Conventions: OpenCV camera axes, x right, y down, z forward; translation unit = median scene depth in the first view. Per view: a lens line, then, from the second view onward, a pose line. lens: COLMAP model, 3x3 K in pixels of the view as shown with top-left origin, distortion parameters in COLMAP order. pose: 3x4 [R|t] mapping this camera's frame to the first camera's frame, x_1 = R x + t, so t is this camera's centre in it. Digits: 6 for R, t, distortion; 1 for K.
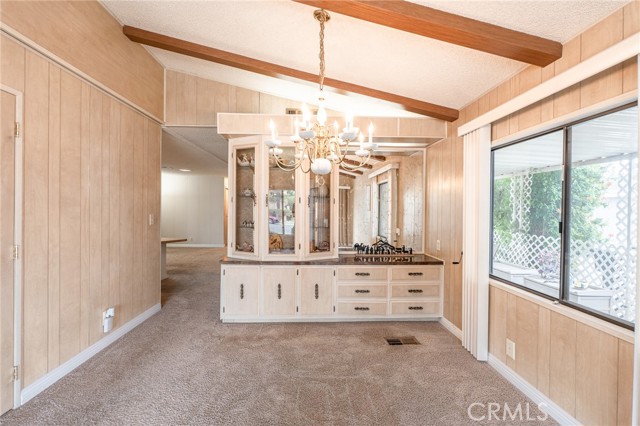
lens RADIAL K [[284.7, 0, 320.0], [0, 284.7, 213.0], [0, 0, 1]] dist [-0.002661, -0.000409]
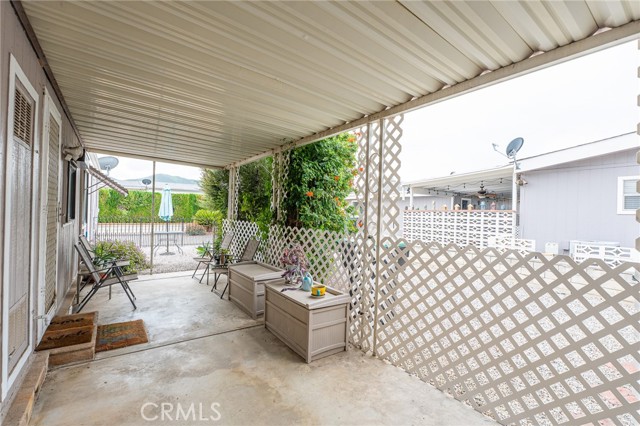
lens RADIAL K [[284.7, 0, 320.0], [0, 284.7, 213.0], [0, 0, 1]] dist [-0.002661, -0.000409]
pose [[0.838207, 0.015004, 0.545145, 0.410566], [-0.011824, 0.999886, -0.009339, 0.047961], [-0.545224, 0.001382, 0.838289, 0.304448]]
